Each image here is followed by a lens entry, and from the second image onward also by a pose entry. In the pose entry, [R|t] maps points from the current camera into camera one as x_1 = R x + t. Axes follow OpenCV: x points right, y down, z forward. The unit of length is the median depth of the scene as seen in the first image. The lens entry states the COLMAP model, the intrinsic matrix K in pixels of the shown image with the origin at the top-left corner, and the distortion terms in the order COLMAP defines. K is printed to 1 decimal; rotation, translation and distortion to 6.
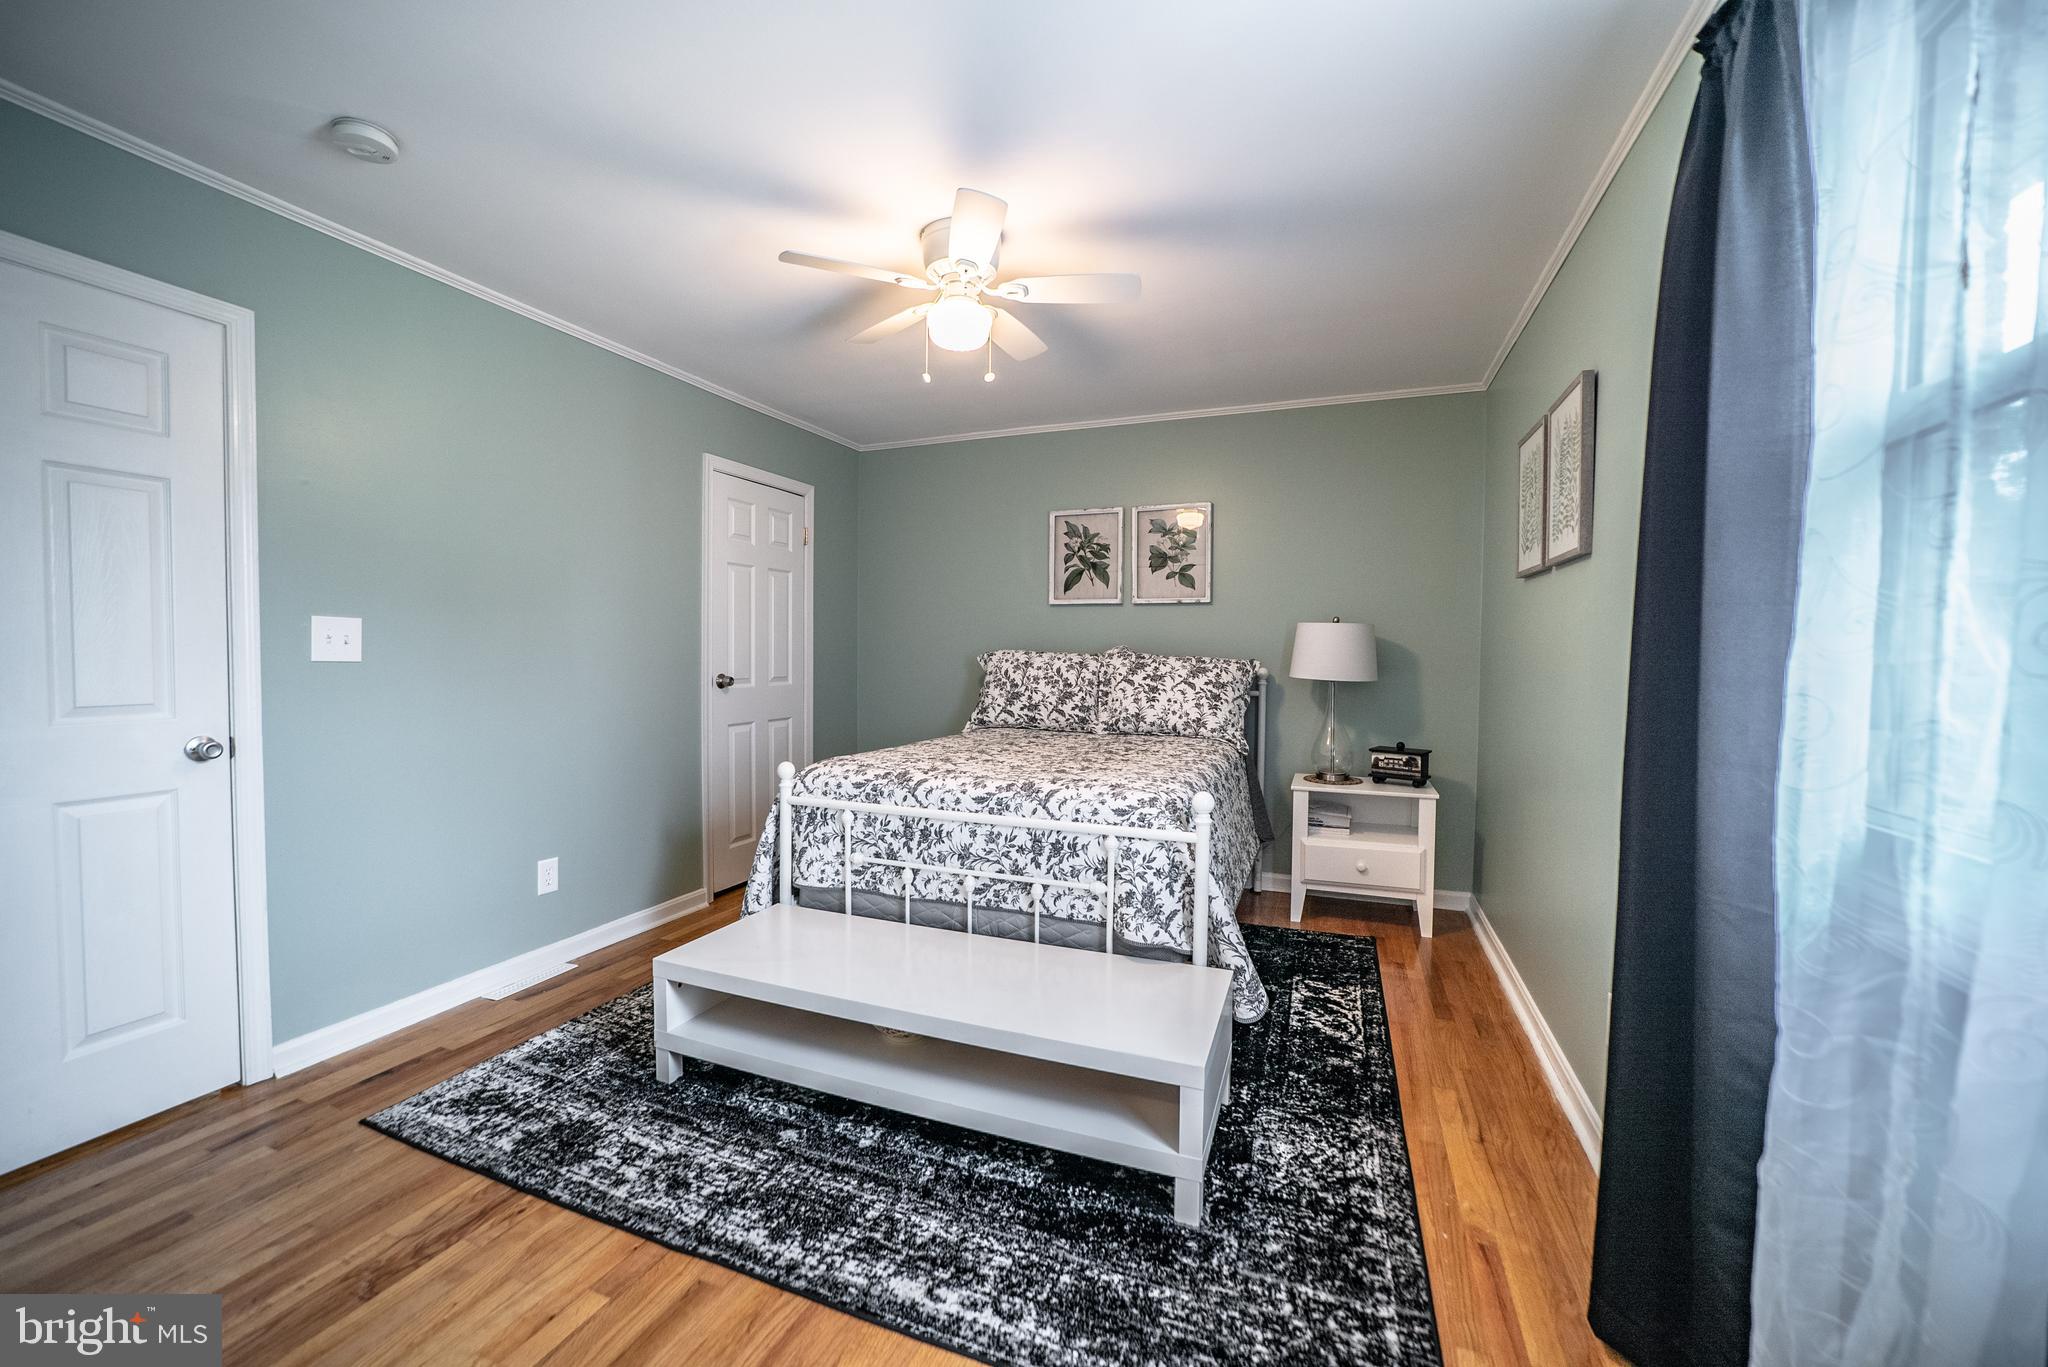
lens RADIAL K [[810.8, 0, 1010.4], [0, 810.8, 672.3], [0, 0, 1]] dist [-0.034248, 0.002310]
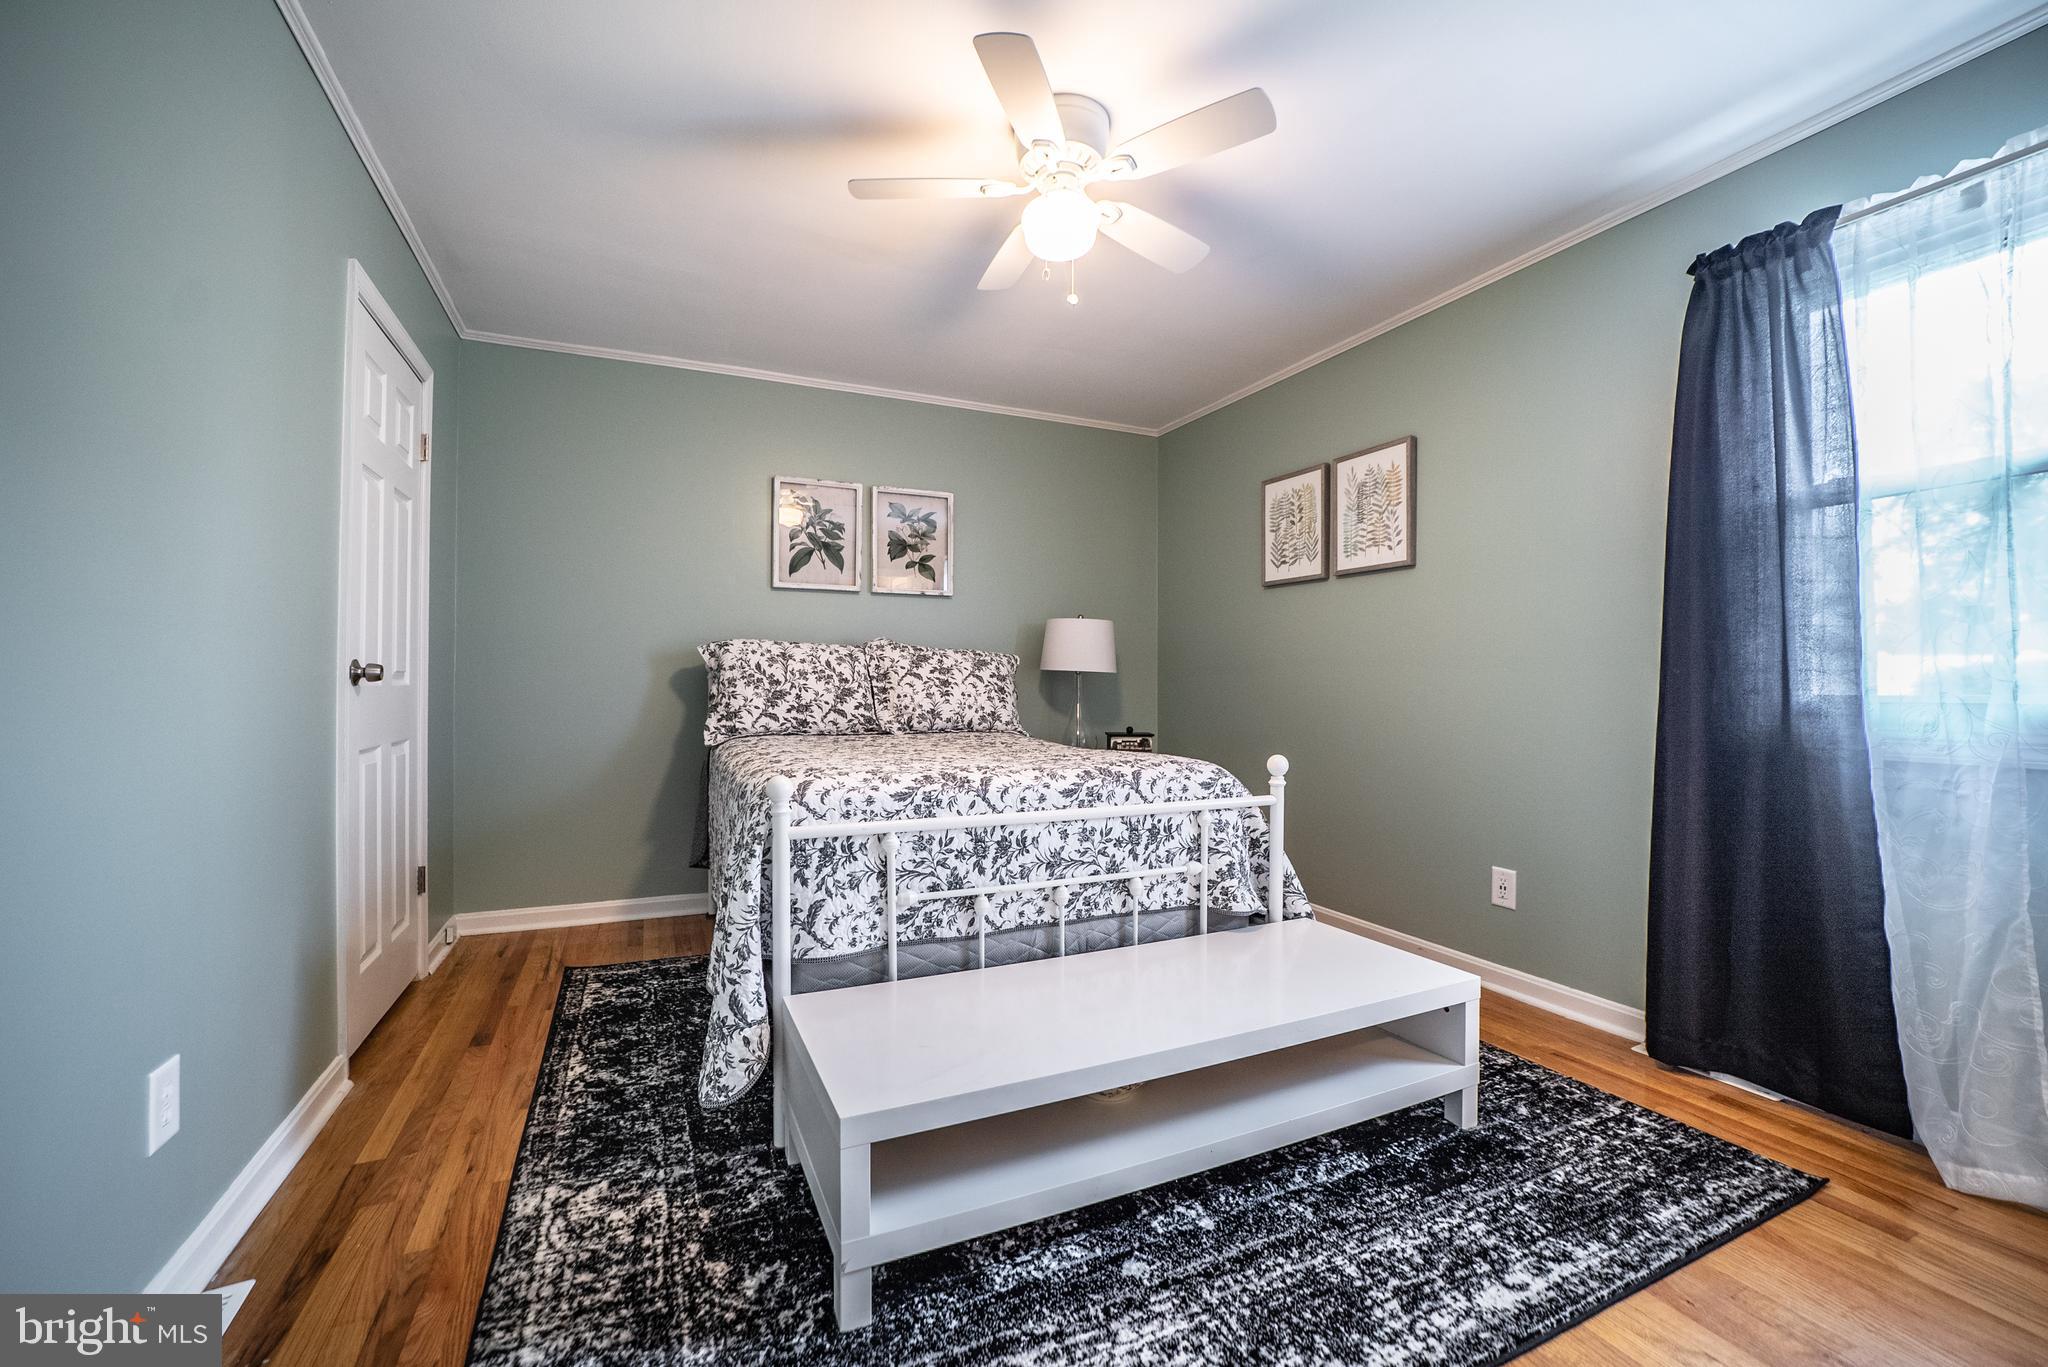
lens RADIAL K [[810.8, 0, 1013.9], [0, 810.8, 688.7], [0, 0, 1]] dist [-0.034248, 0.002310]
pose [[0.696376, -0.009938, 0.717608, -0.634533], [0.020925, 0.999760, -0.006461, 0.051423], [-0.717372, 0.019515, 0.696417, 0.430501]]
